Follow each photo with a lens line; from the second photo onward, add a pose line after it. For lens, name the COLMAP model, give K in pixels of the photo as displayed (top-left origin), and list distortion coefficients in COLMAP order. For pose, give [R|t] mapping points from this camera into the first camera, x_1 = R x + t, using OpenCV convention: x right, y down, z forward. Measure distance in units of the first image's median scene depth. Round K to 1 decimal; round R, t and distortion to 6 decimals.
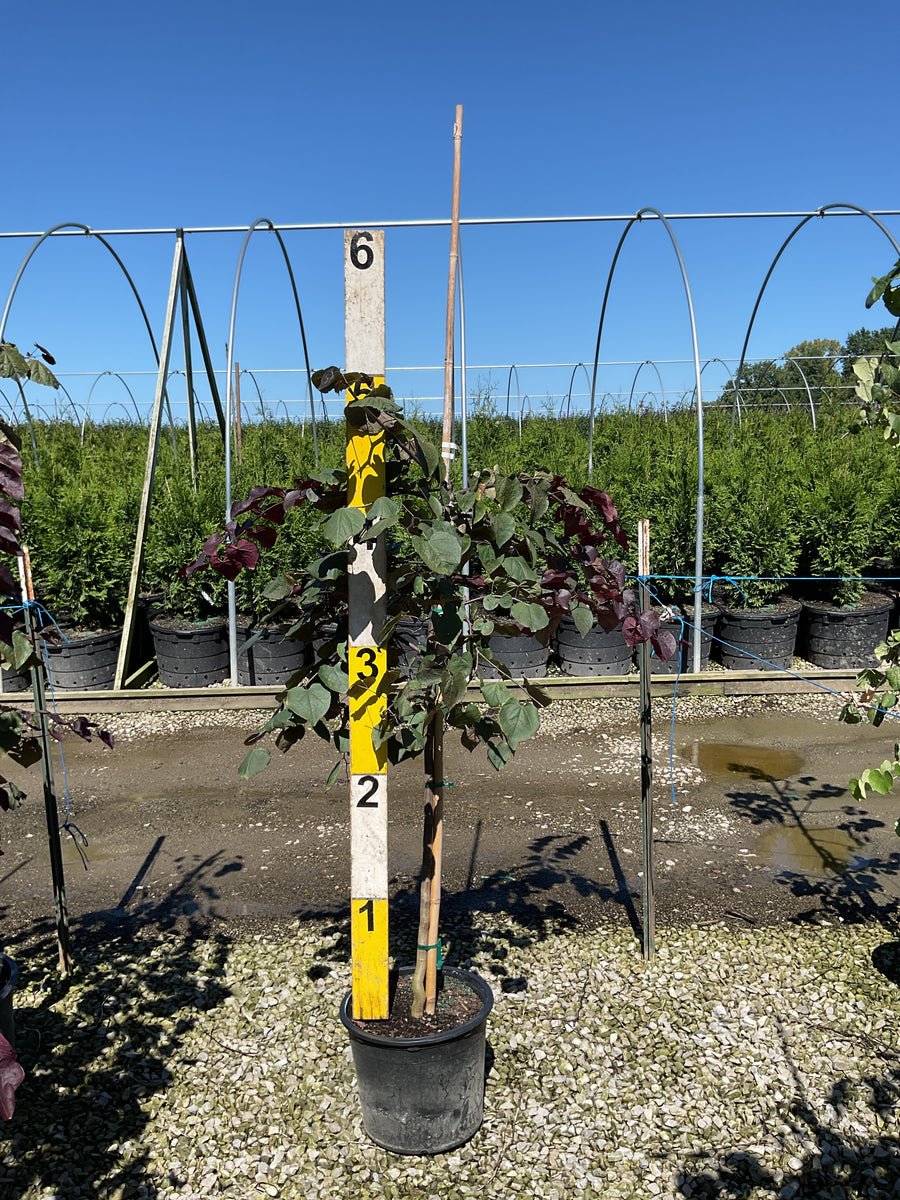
lens RADIAL K [[1123.8, 0, 450.0], [0, 1123.8, 600.0], [0, 0, 1]] dist [0.138586, -0.091746]
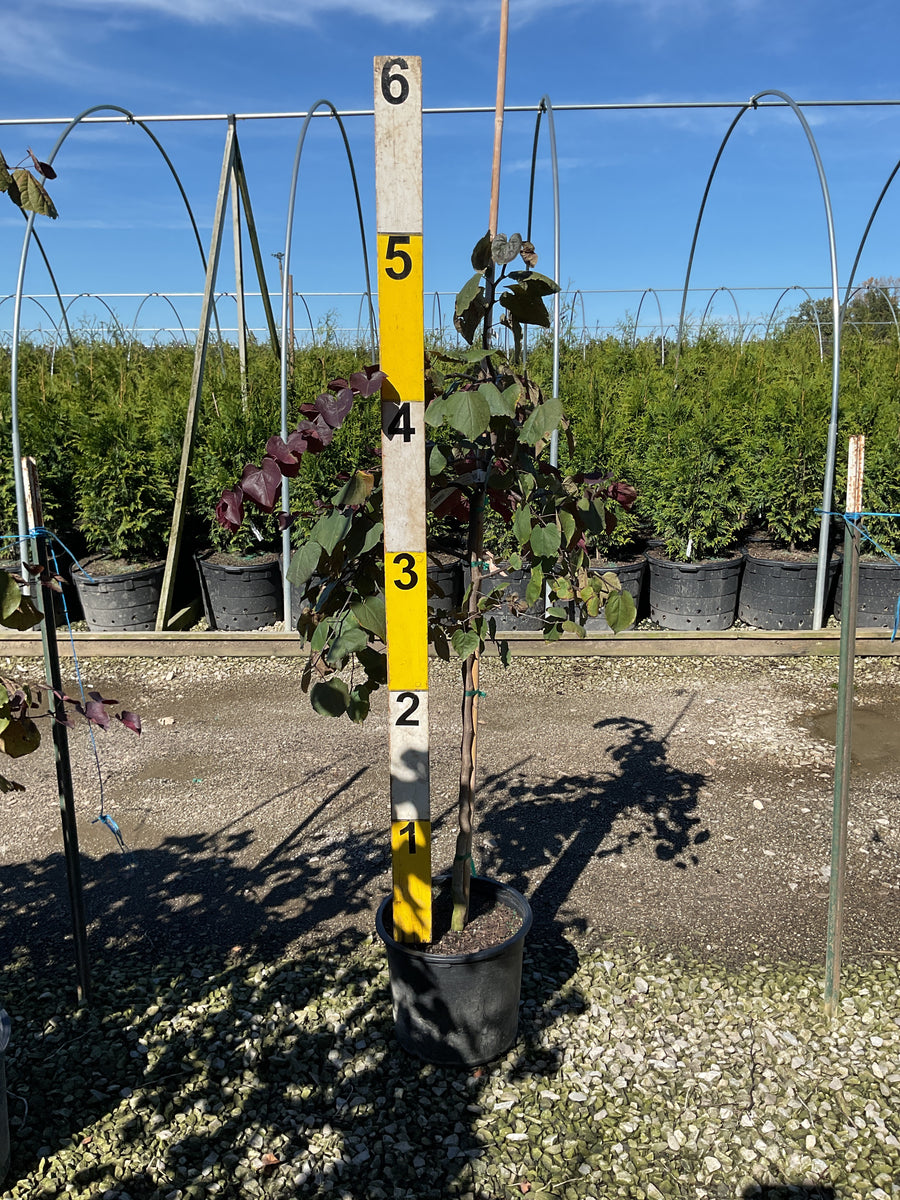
lens RADIAL K [[1123.8, 0, 450.0], [0, 1123.8, 600.0], [0, 0, 1]] dist [0.138586, -0.091746]
pose [[0.998993, 0.024103, -0.037829, -0.055142], [-0.022014, 0.998260, 0.054701, 0.000426], [0.039082, -0.053813, 0.997786, 0.217886]]
